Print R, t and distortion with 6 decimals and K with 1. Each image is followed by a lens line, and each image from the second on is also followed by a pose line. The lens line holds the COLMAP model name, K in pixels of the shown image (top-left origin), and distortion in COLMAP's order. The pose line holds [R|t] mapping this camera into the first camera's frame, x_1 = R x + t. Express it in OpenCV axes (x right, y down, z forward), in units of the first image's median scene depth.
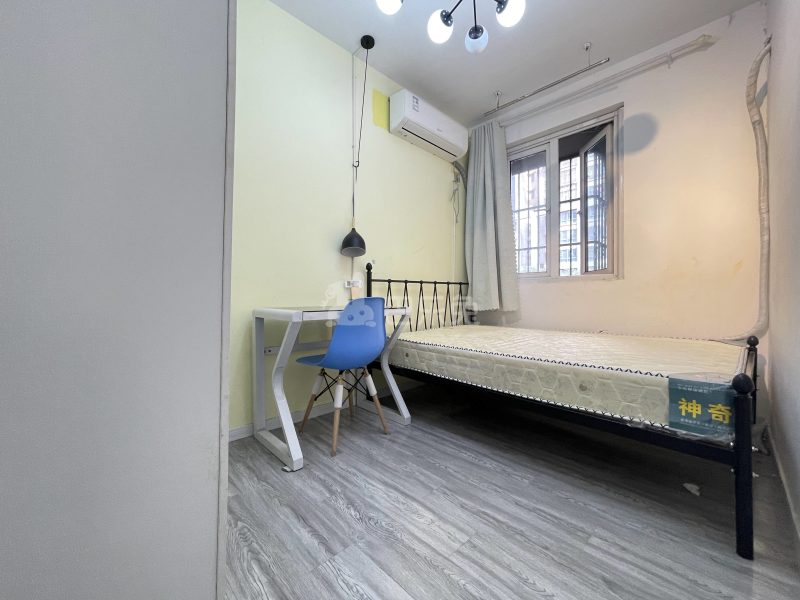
lens RADIAL K [[322.1, 0, 400.9], [0, 322.1, 299.1], [0, 0, 1]] dist [0.000906, -0.000428]
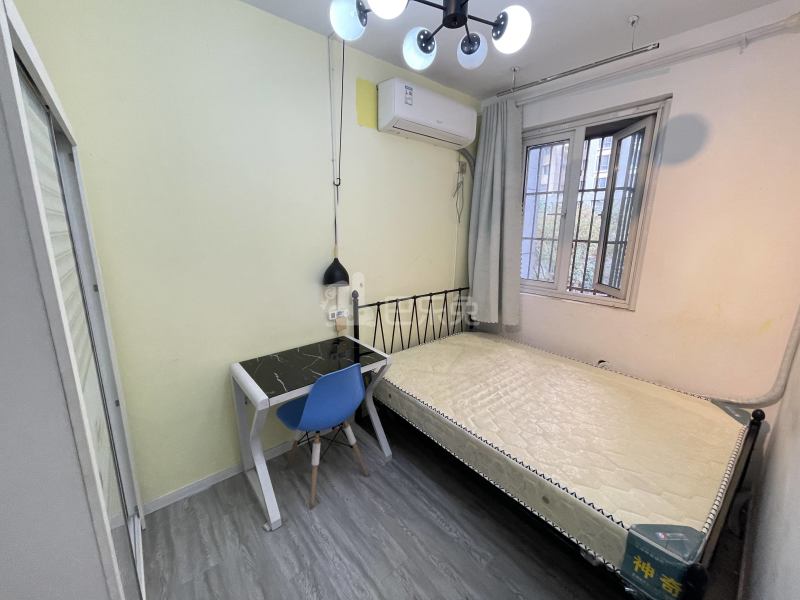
lens RADIAL K [[322.1, 0, 400.5], [0, 322.1, 299.1], [0, 0, 1]] dist [0.000906, -0.000428]
pose [[0.997628, 0.023199, -0.064813, 0.105514], [-0.008189, 0.974815, 0.222863, -0.328733], [0.068351, -0.221803, 0.972693, 0.091853]]
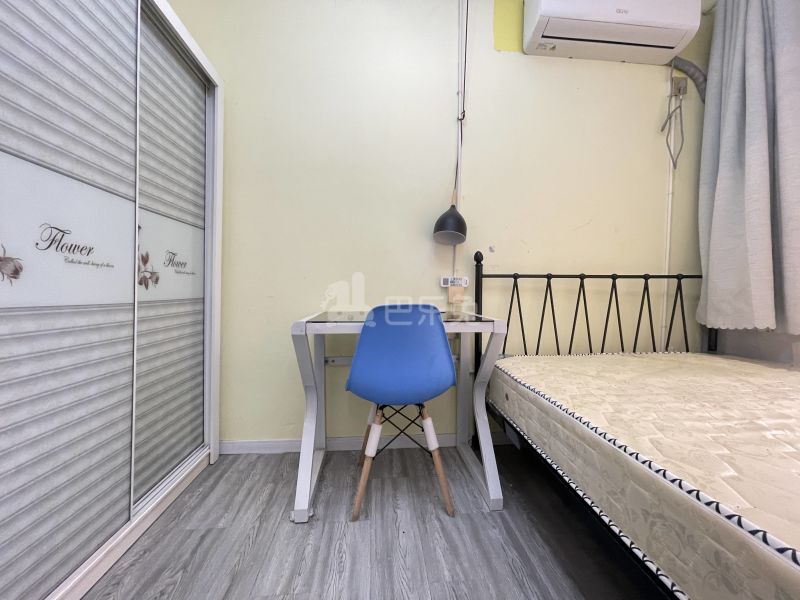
lens RADIAL K [[322.1, 0, 400.9], [0, 322.1, 300.3], [0, 0, 1]] dist [0.000906, -0.000428]
pose [[0.772199, 0.022212, -0.634993, 0.241838], [-0.009928, 0.999689, 0.022895, -0.022284], [0.635304, -0.011375, 0.772179, 0.378520]]
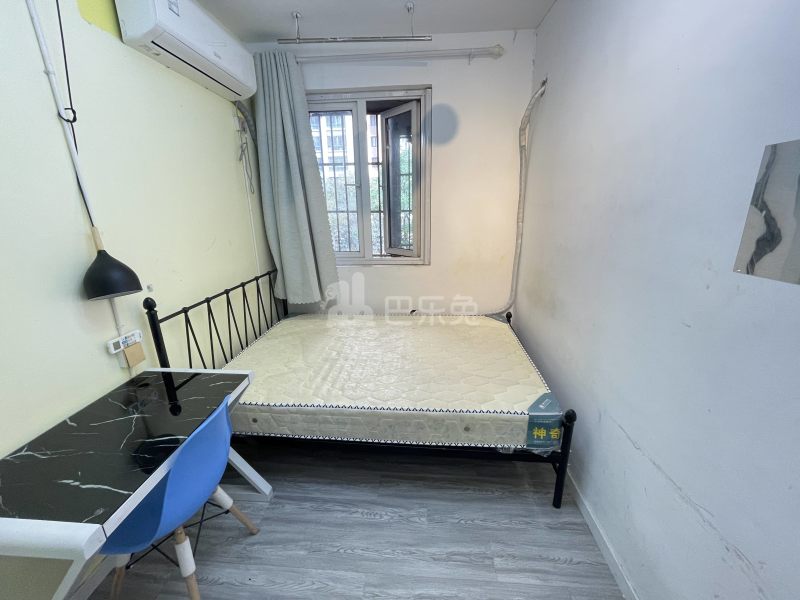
lens RADIAL K [[322.1, 0, 401.1], [0, 322.1, 300.3], [0, 0, 1]] dist [0.000906, -0.000428]
pose [[0.739460, -0.205674, 0.641013, -0.148557], [0.017863, 0.957846, 0.286727, -0.300772], [-0.672964, -0.200573, 0.711962, 0.266820]]
